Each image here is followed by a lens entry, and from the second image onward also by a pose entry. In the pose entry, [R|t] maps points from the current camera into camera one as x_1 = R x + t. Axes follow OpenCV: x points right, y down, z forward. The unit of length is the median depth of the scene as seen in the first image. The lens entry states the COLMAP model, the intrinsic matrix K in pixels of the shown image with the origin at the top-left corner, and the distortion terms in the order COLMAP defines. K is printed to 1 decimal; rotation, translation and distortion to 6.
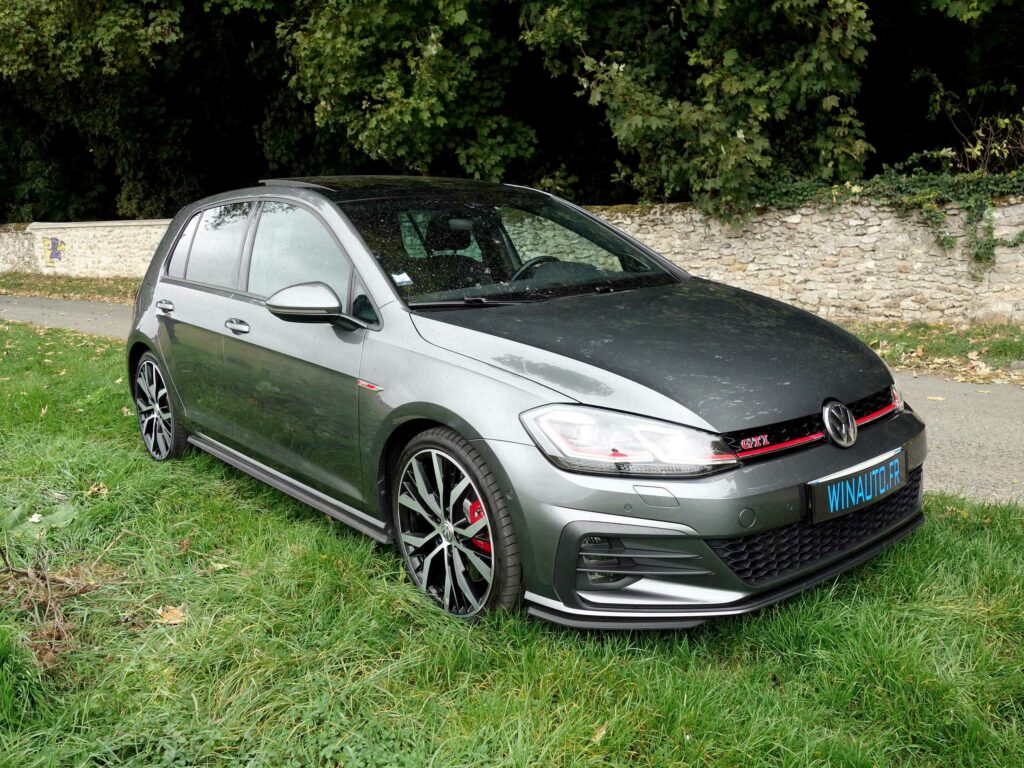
lens RADIAL K [[900.5, 0, 515.6], [0, 900.5, 381.8], [0, 0, 1]] dist [0.012999, -0.022793]
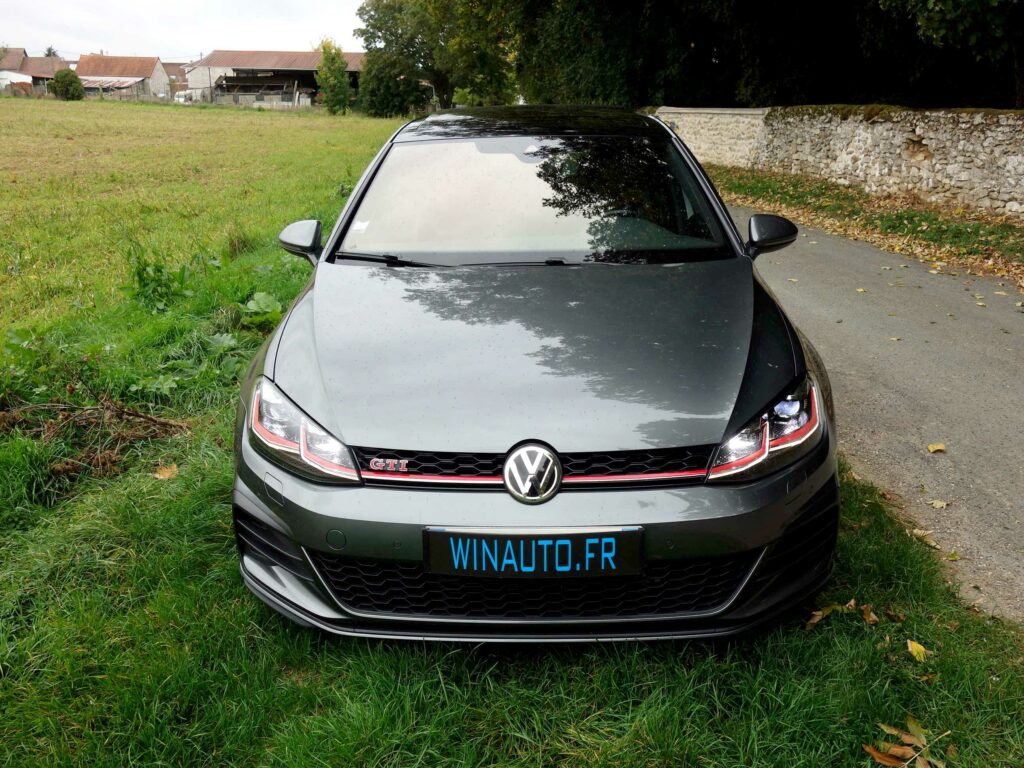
lens RADIAL K [[900.5, 0, 515.1], [0, 900.5, 378.3], [0, 0, 1]] dist [0.012999, -0.022793]
pose [[0.753576, 0.214842, -0.621262, 0.093261], [-0.137828, 0.975717, 0.170236, -0.019384], [0.642750, -0.042659, 0.764888, 0.041340]]
